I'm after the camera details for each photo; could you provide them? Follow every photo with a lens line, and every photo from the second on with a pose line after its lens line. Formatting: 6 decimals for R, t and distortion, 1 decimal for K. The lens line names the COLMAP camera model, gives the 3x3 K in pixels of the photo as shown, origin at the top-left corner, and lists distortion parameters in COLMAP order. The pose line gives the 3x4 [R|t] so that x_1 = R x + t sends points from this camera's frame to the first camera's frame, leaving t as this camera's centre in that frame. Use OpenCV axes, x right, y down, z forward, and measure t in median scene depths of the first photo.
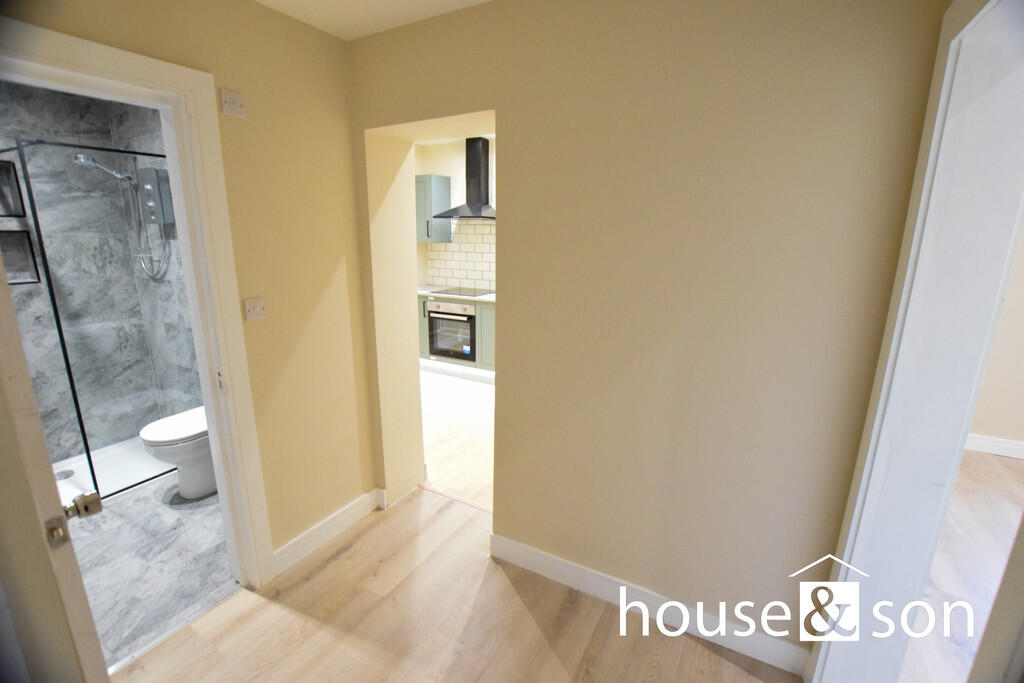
lens RADIAL K [[453.6, 0, 511.5], [0, 453.6, 340.8], [0, 0, 1]] dist [-0.030395, 0.002712]
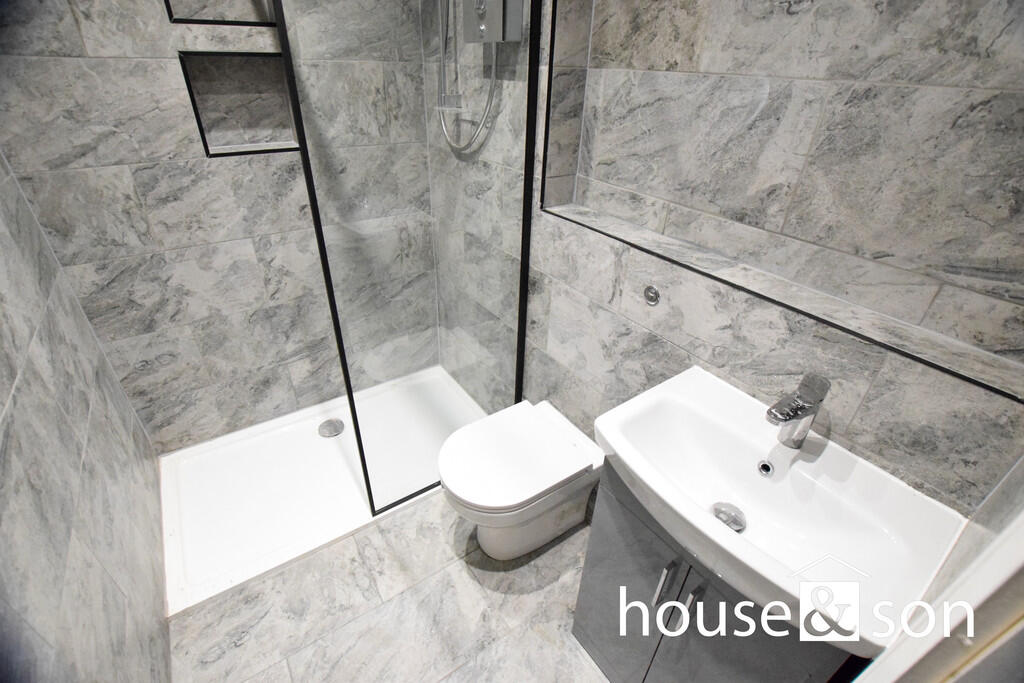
lens RADIAL K [[453.6, 0, 509.2], [0, 453.6, 340.4], [0, 0, 1]] dist [-0.030395, 0.002712]
pose [[0.893385, 0.249429, -0.373696, -0.428682], [-0.126255, 0.937601, 0.323980, -0.100810], [0.431187, -0.242258, 0.869131, 0.426247]]
